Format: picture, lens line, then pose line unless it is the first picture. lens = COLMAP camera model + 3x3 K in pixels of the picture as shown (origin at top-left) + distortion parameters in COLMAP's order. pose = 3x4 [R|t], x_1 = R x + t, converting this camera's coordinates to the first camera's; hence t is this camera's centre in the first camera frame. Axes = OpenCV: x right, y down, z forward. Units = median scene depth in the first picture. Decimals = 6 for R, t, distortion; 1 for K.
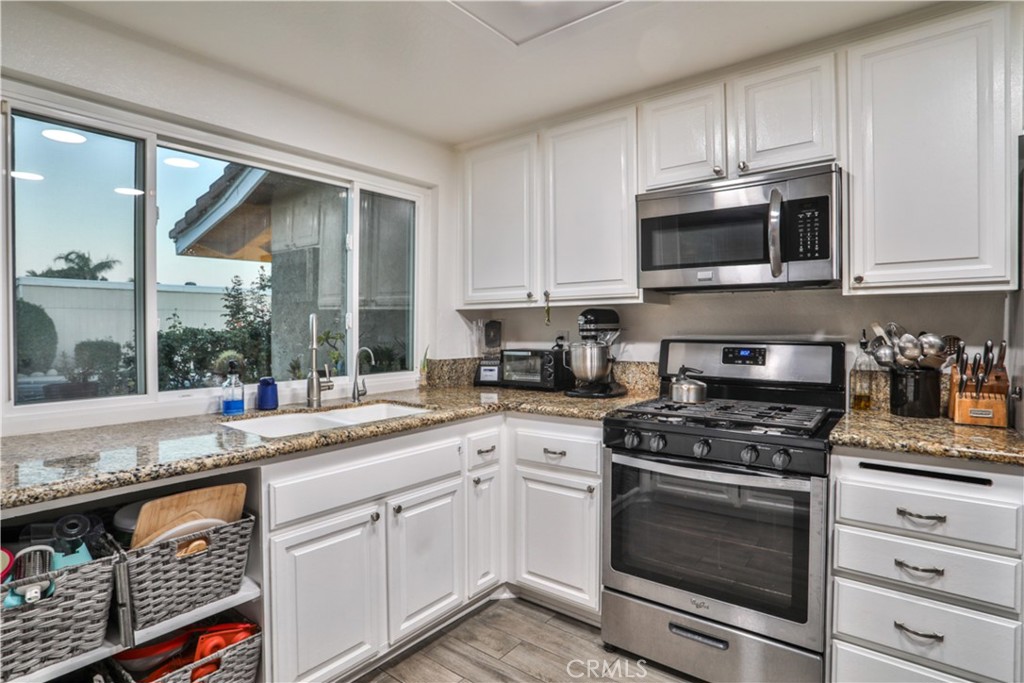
lens RADIAL K [[529.6, 0, 510.1], [0, 529.6, 330.7], [0, 0, 1]] dist [-0.083187, 0.034249]
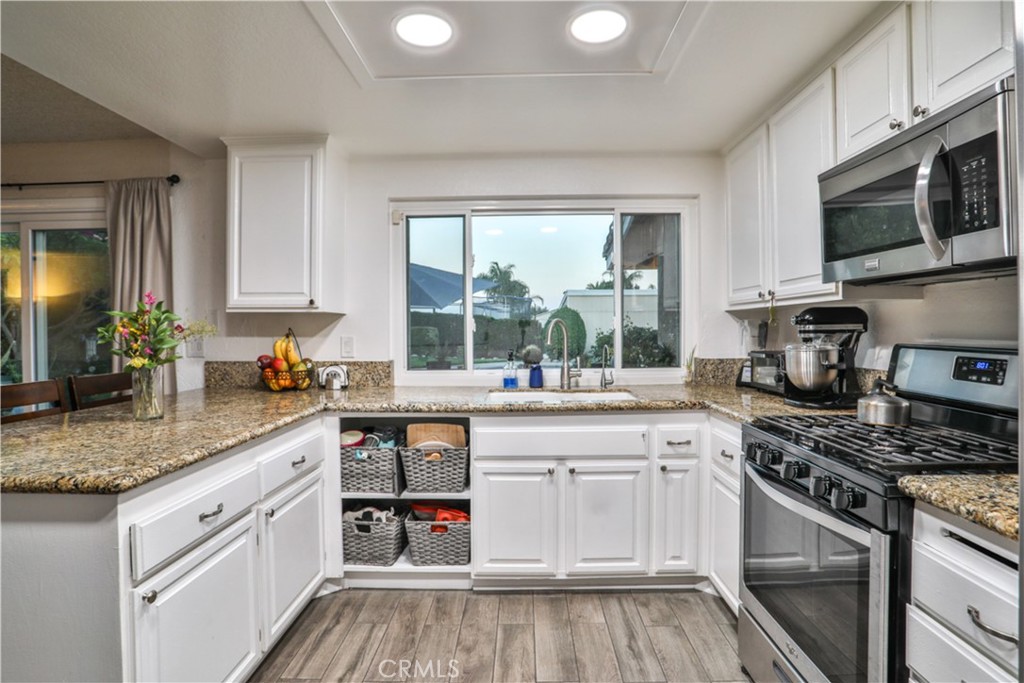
lens RADIAL K [[529.6, 0, 510.1], [0, 529.6, 330.7], [0, 0, 1]] dist [-0.083187, 0.034249]
pose [[0.591749, 0.001819, -0.806120, 0.698139], [0.002449, 0.999989, 0.004054, -0.009218], [0.806119, -0.004373, 0.591738, 0.102111]]
